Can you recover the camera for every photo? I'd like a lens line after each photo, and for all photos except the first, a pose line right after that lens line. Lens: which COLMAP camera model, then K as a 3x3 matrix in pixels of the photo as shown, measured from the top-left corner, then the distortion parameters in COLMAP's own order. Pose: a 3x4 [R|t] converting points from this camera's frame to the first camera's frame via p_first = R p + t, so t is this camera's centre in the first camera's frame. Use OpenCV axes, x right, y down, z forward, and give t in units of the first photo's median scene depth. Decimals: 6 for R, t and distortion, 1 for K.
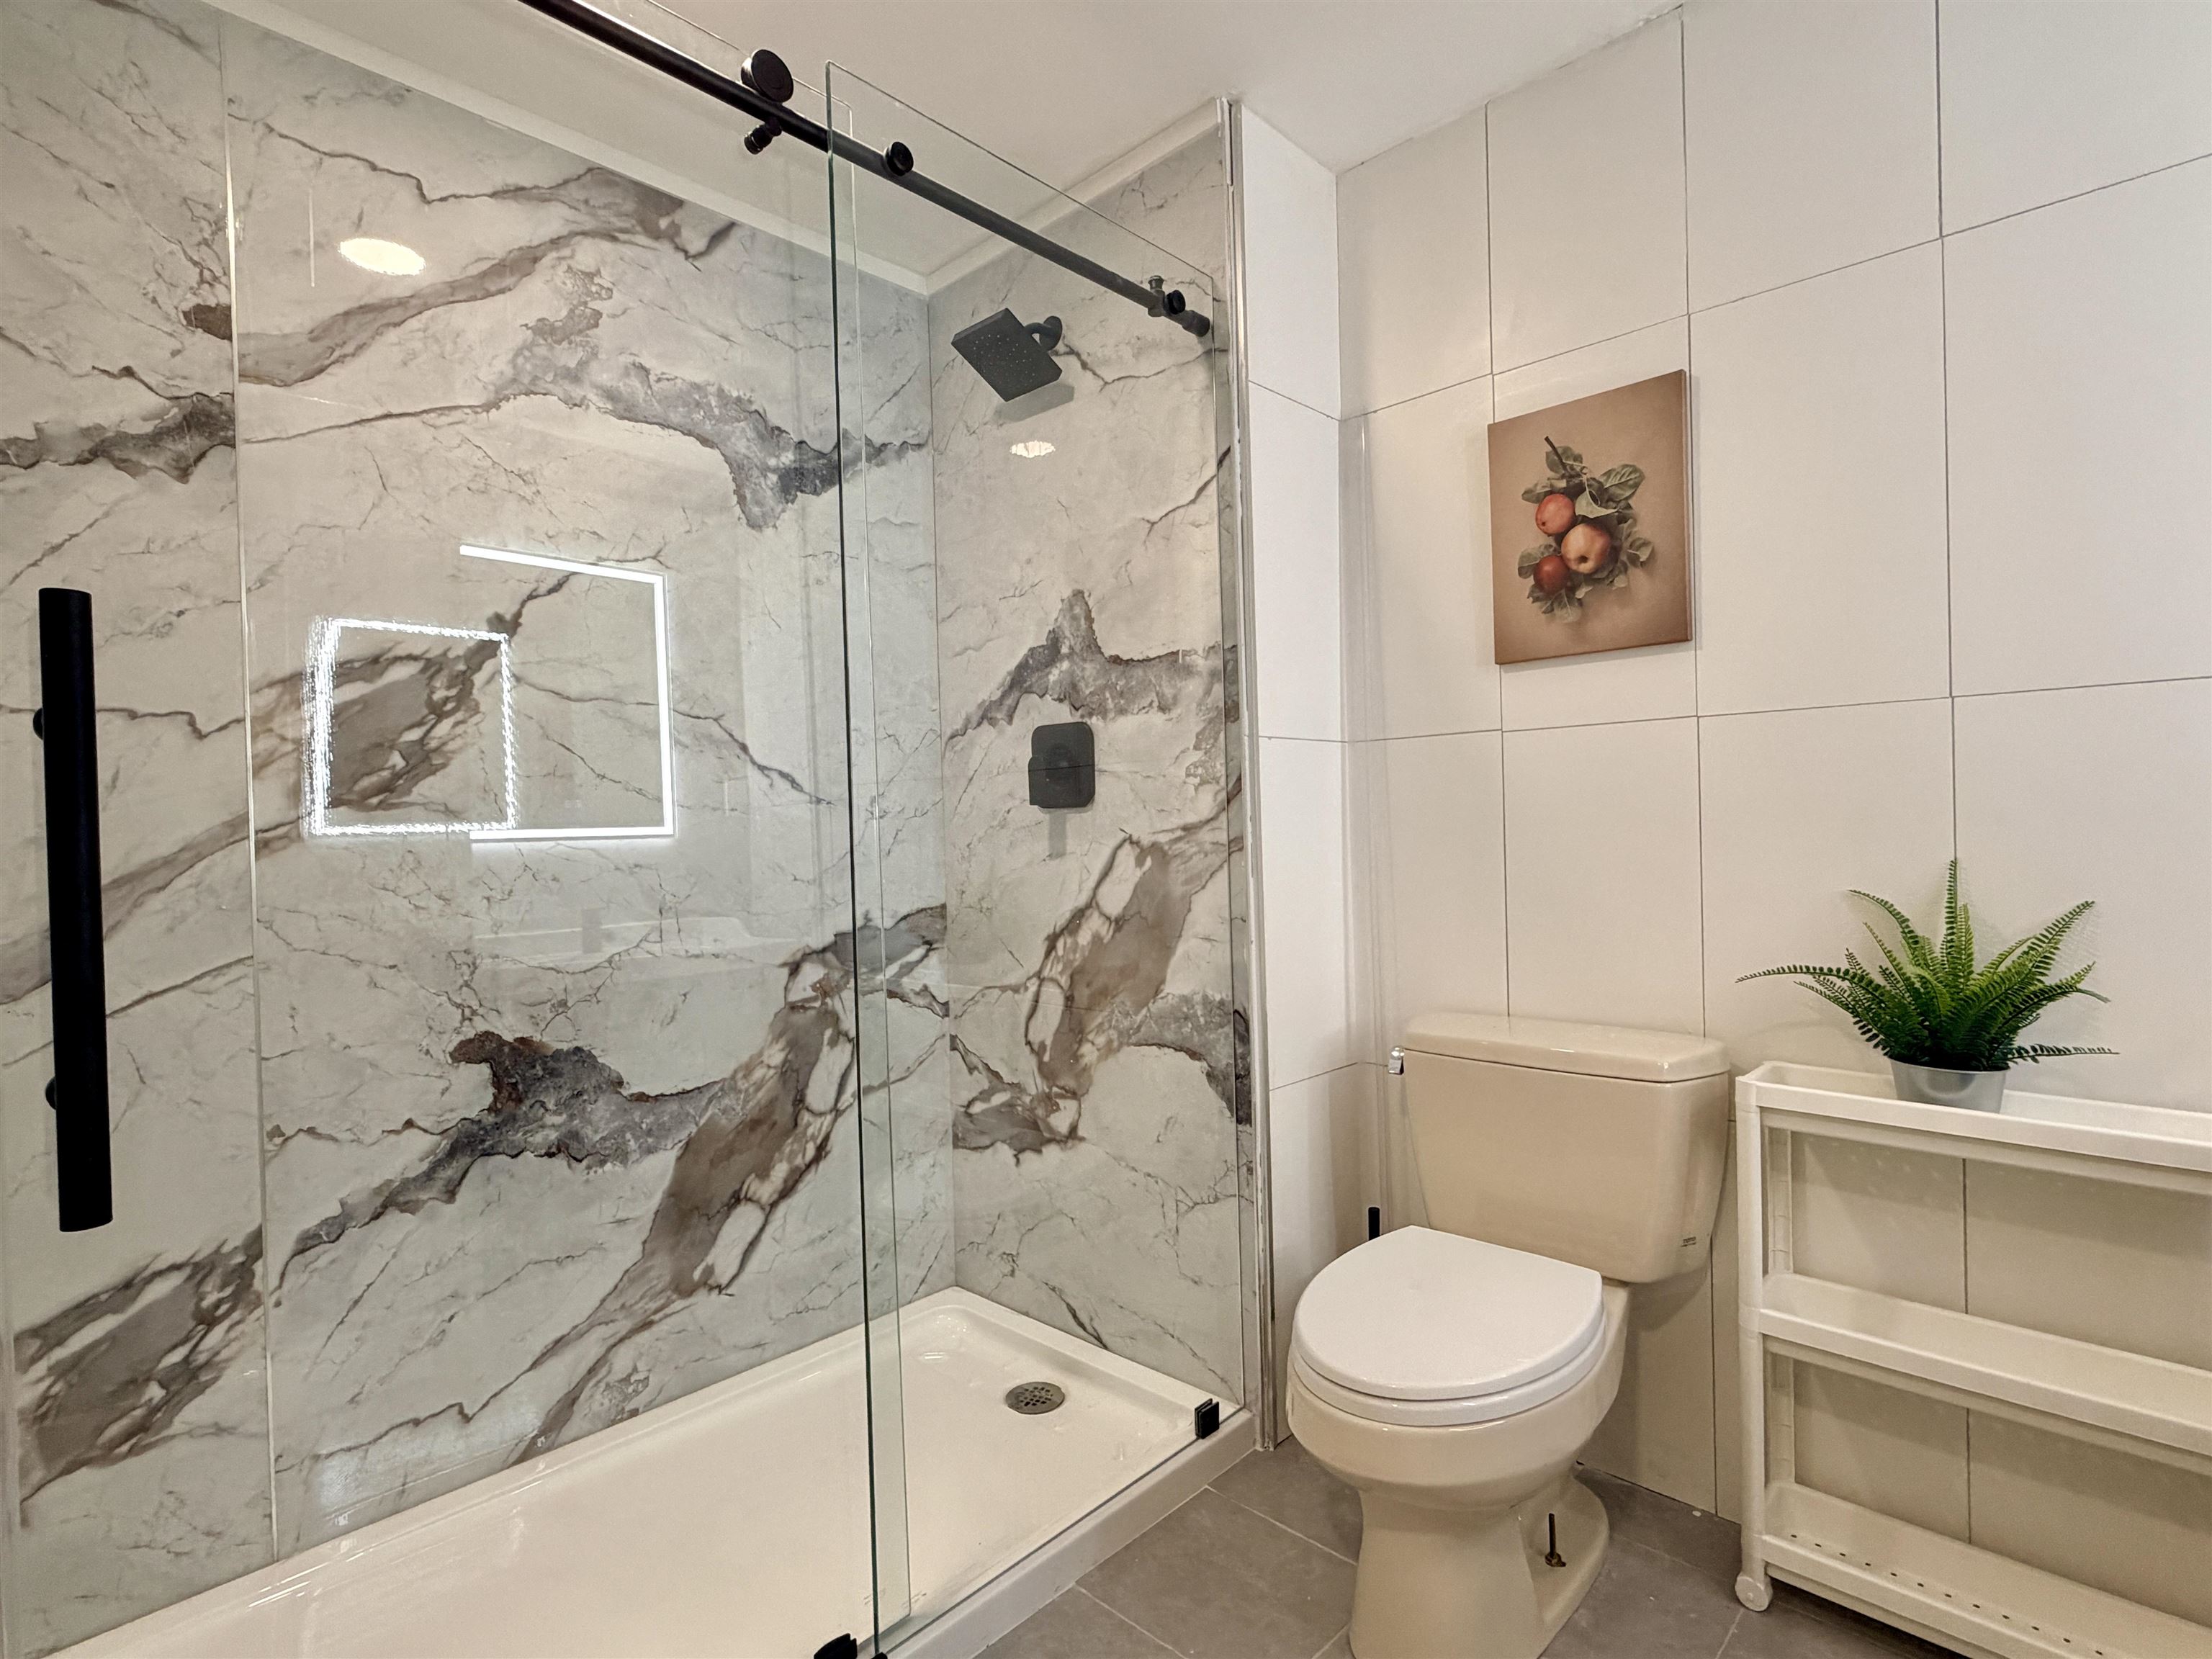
lens RADIAL K [[1083.4, 0, 1106.0], [0, 1083.4, 833.2], [0, 0, 1]] dist [-0.001629, 0.000554]
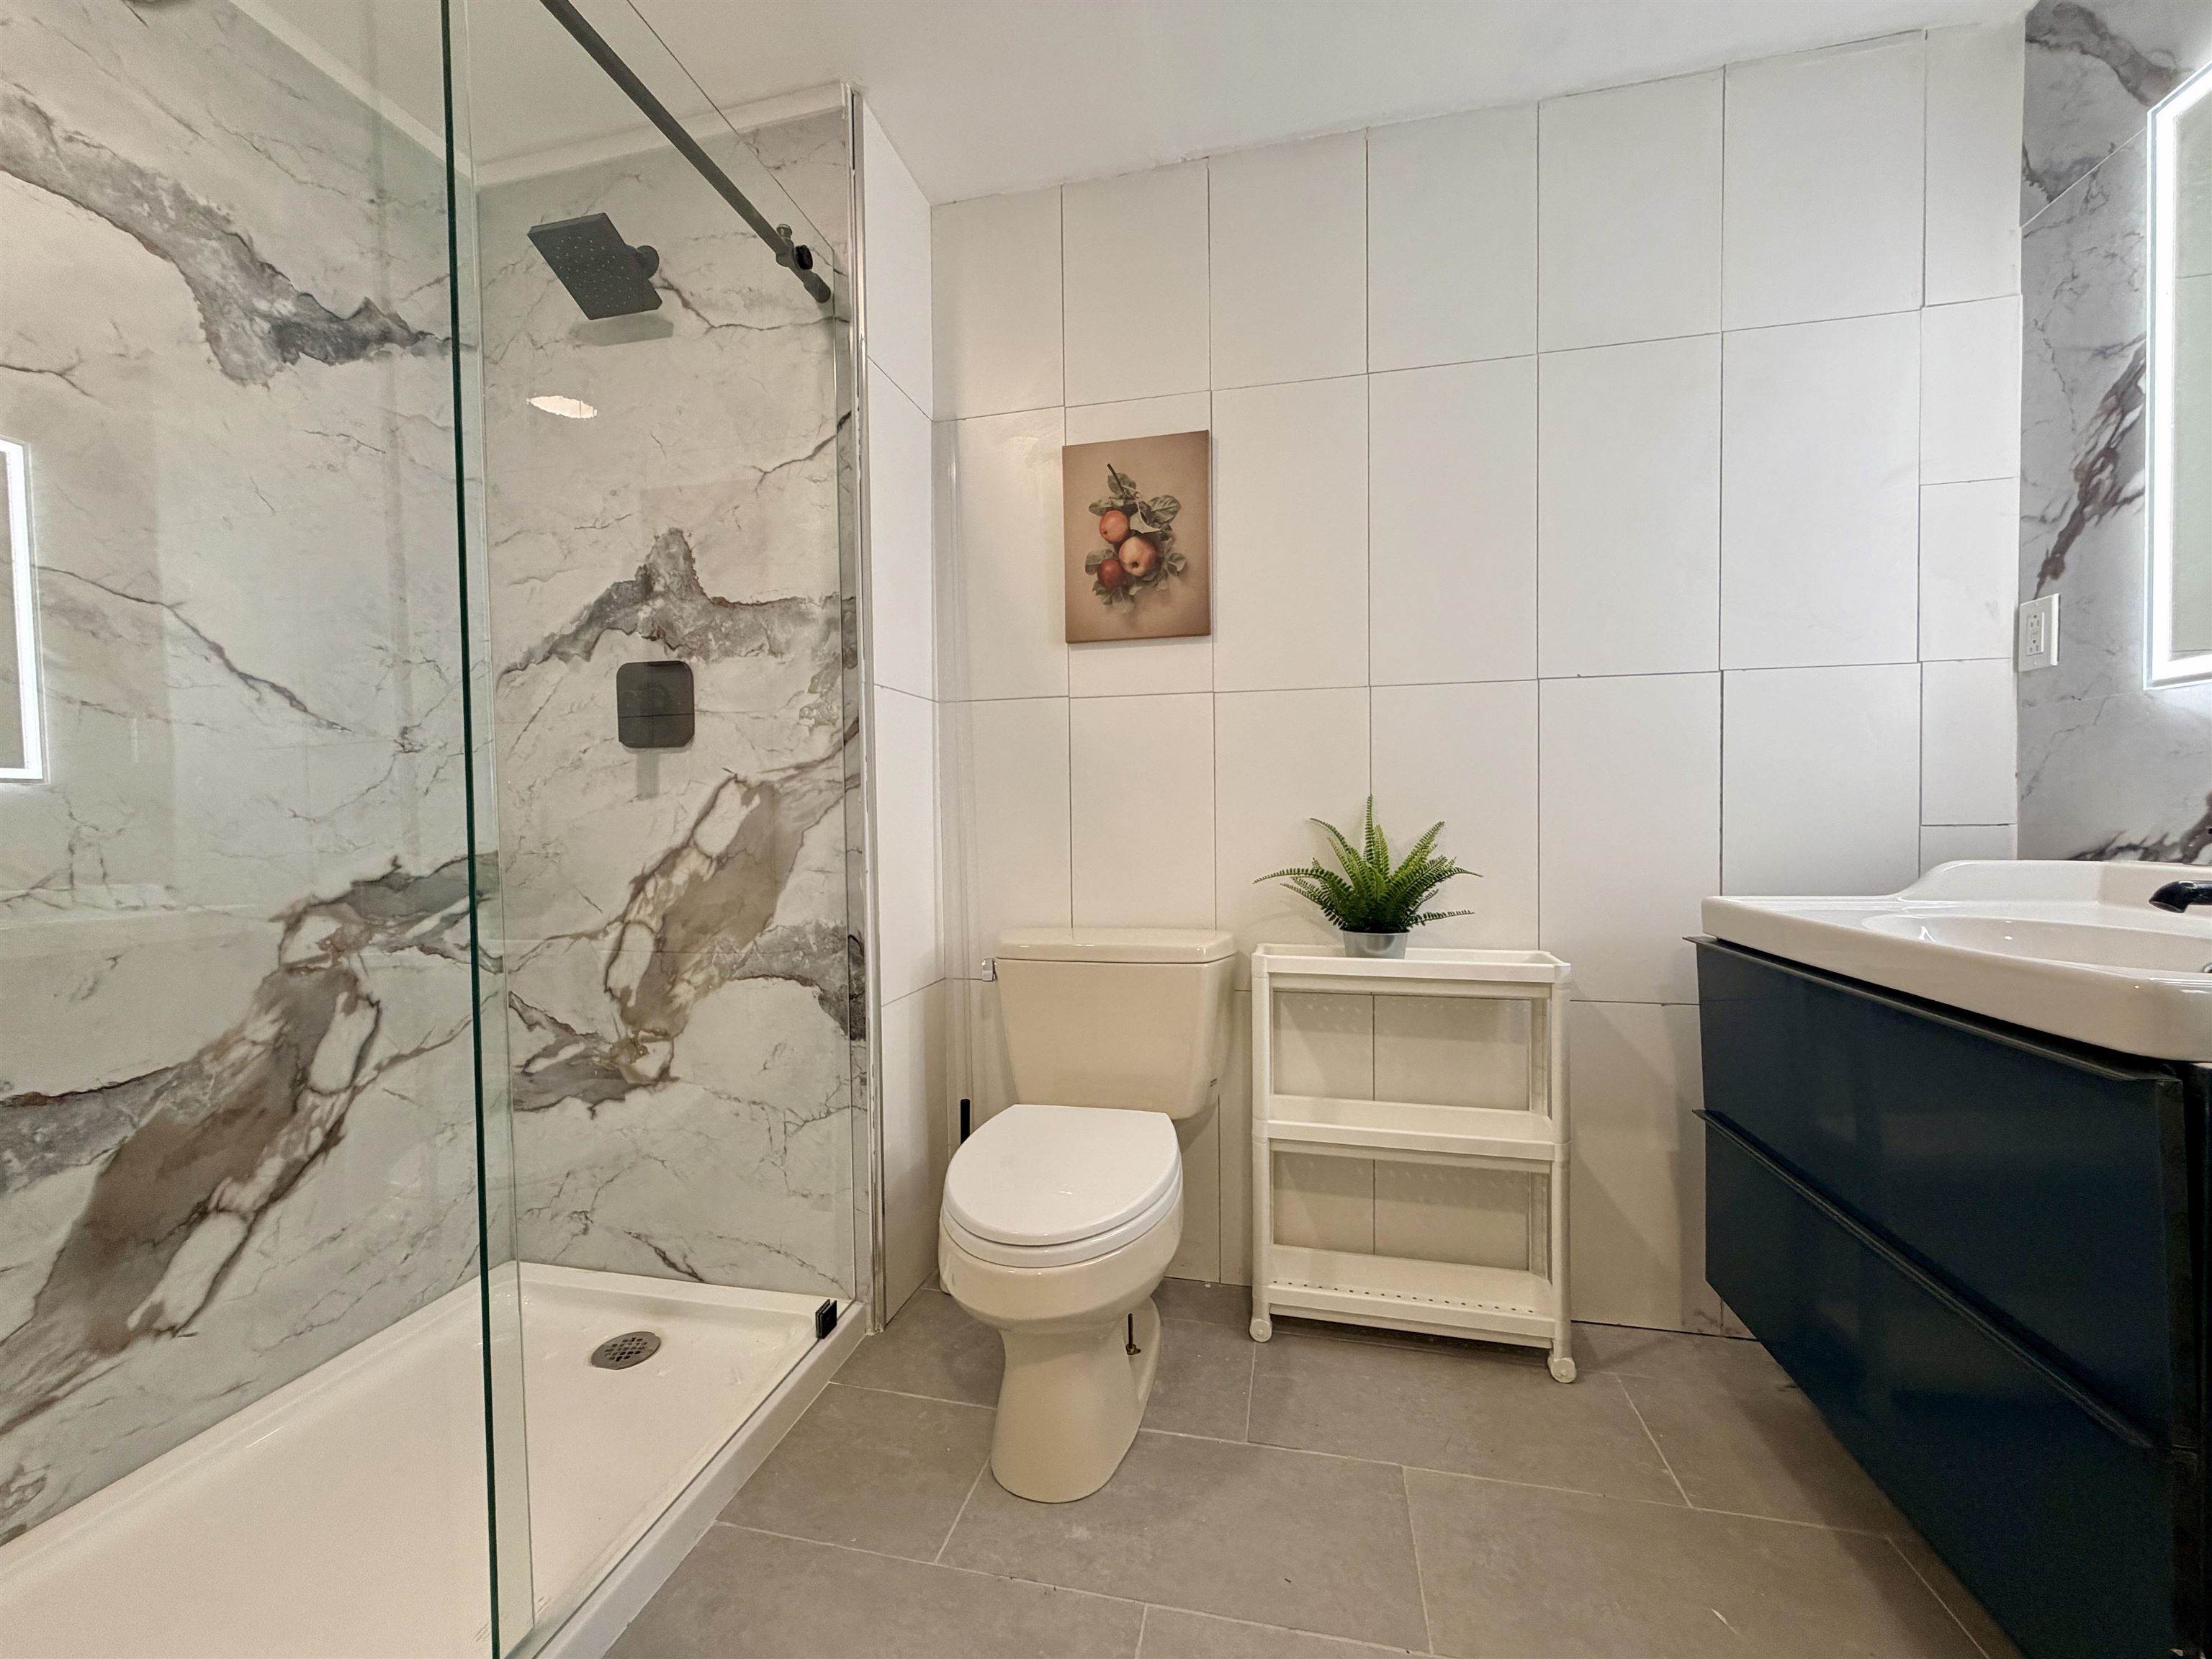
lens RADIAL K [[871.0, 0, 1095.2], [0, 871.0, 832.5], [0, 0, 1]] dist [-0.000716, -0.000048]
pose [[0.860652, 0.005394, 0.509165, -0.112023], [-0.007282, 0.999972, 0.001714, 0.056907], [-0.509141, -0.005183, 0.860667, 0.126000]]
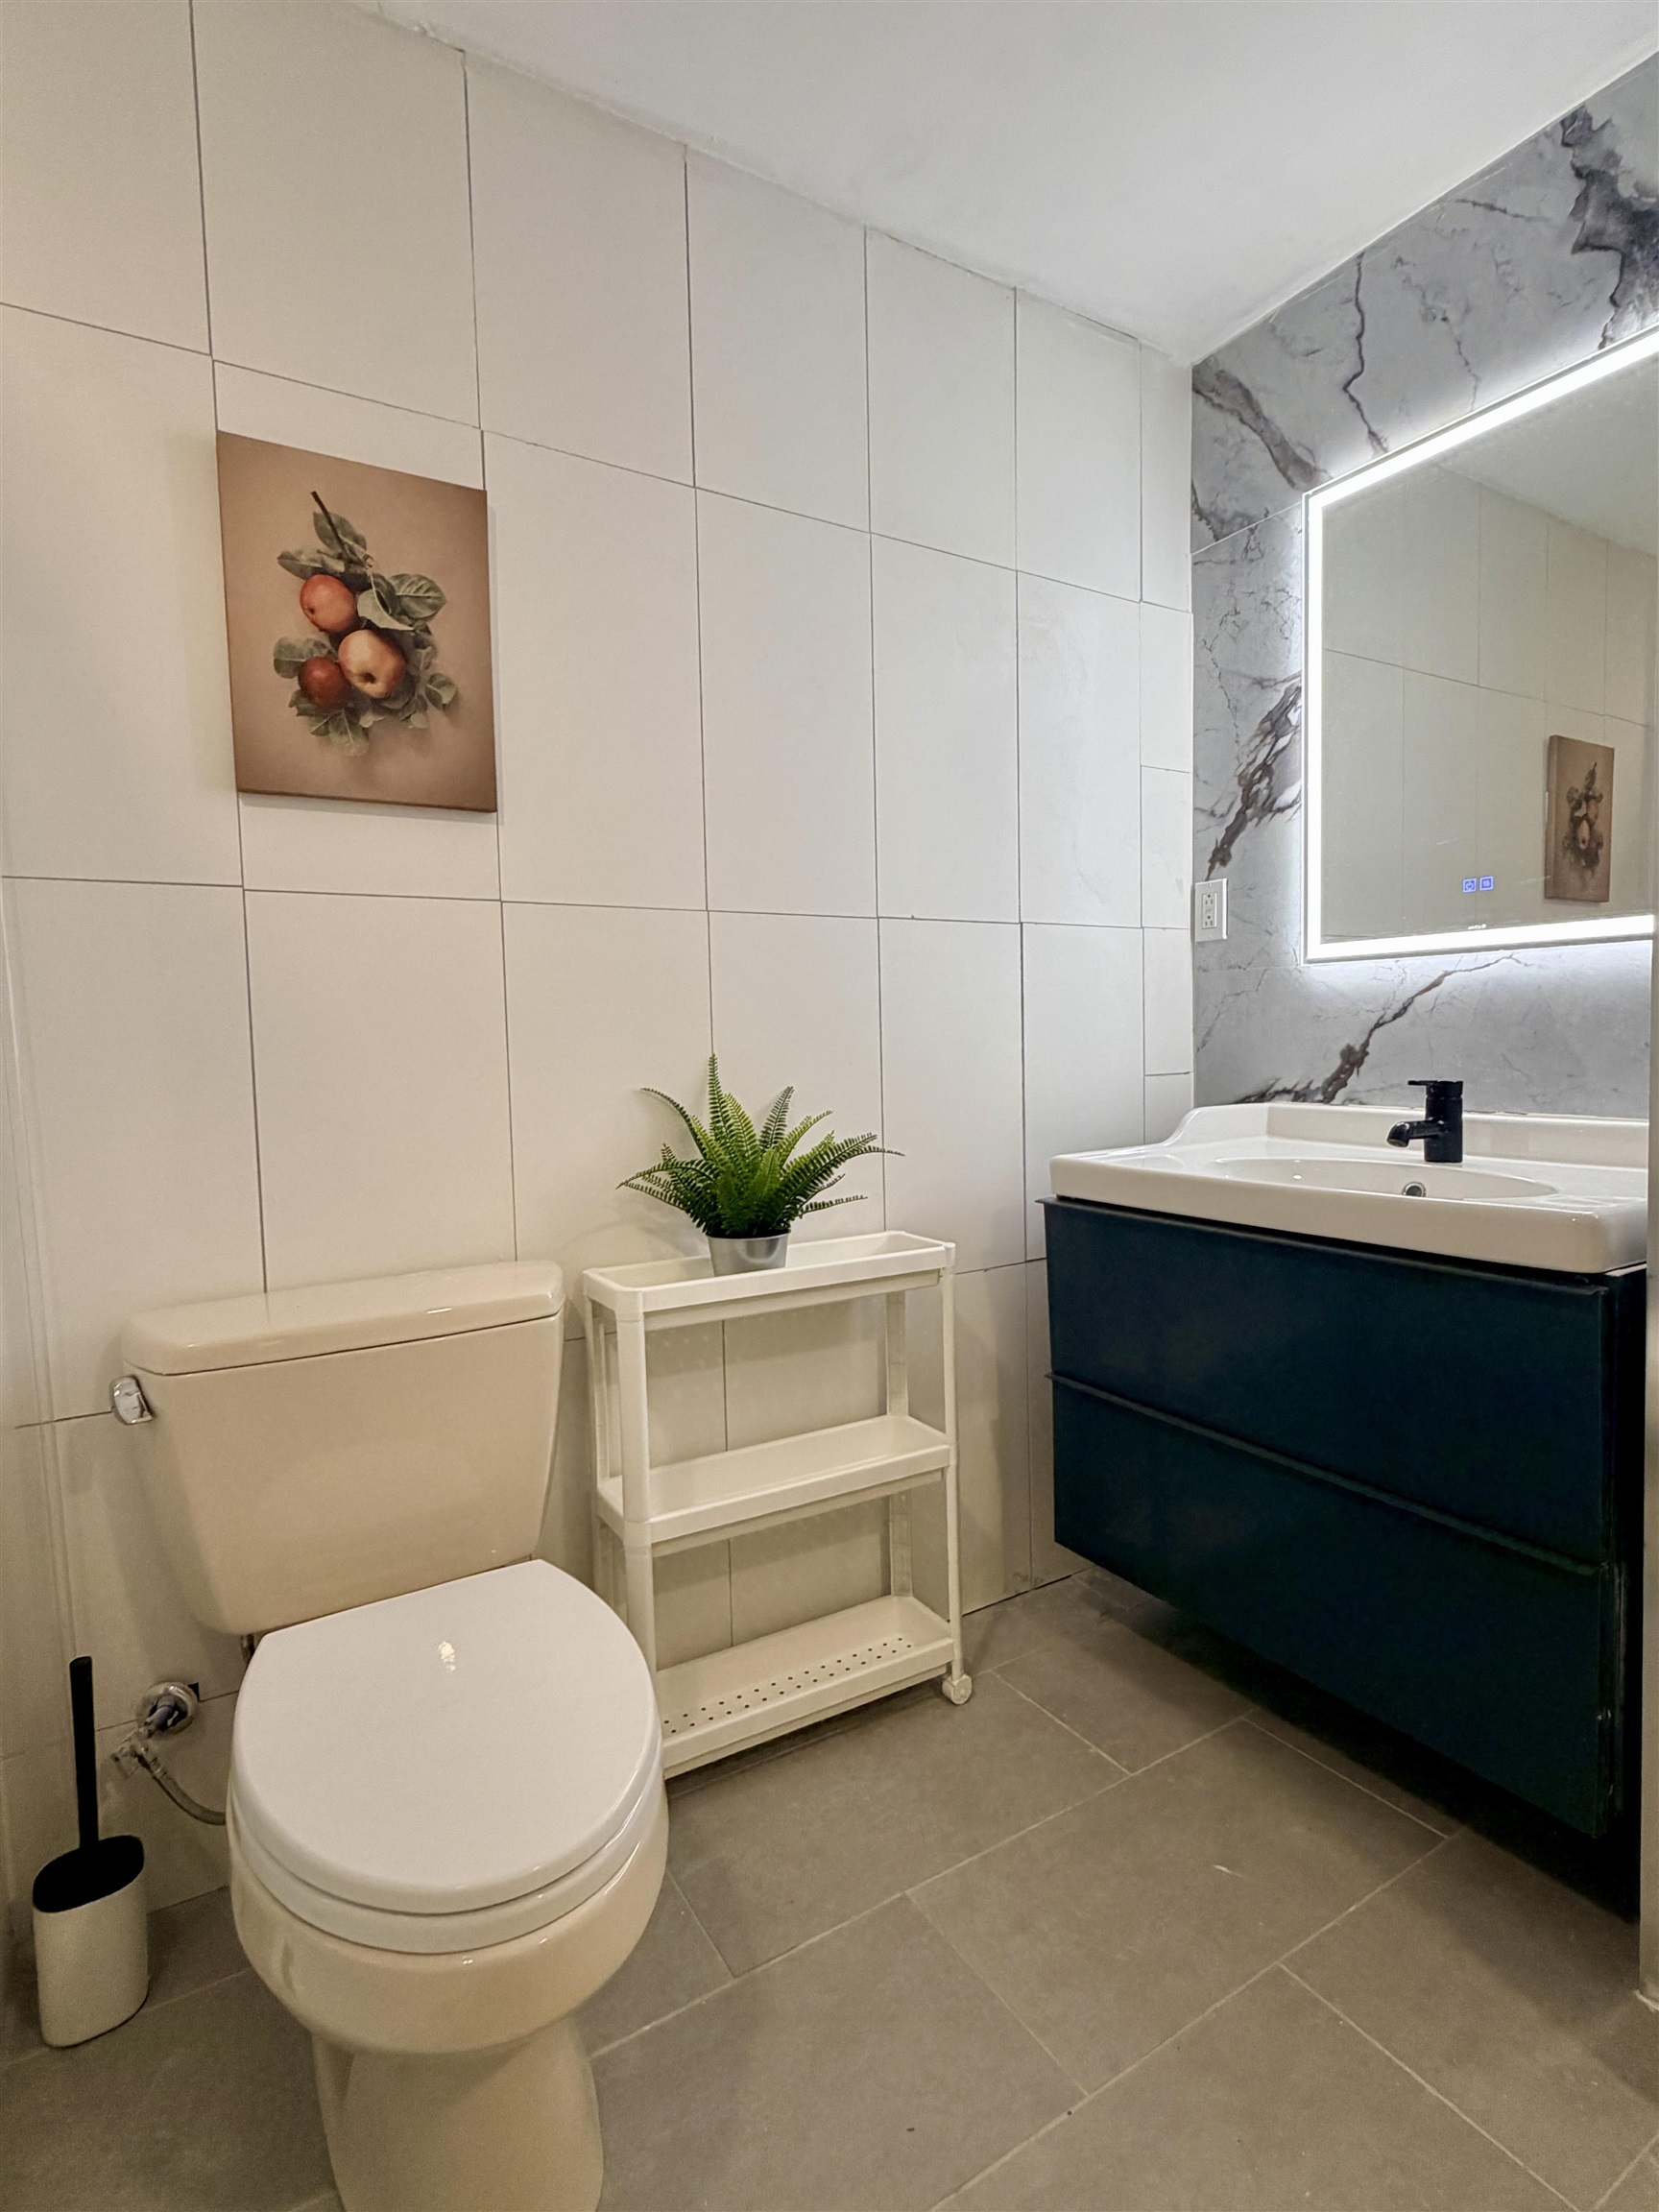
lens RADIAL K [[1092.6, 0, 829.5], [0, 1092.6, 1106.0], [0, 0, 1]] dist [-0.001230, 0.000722]
pose [[0.268230, -0.042038, 0.962437, -0.212618], [0.023989, 0.999029, 0.036951, 0.028088], [-0.963056, 0.013177, 0.268978, 0.440418]]
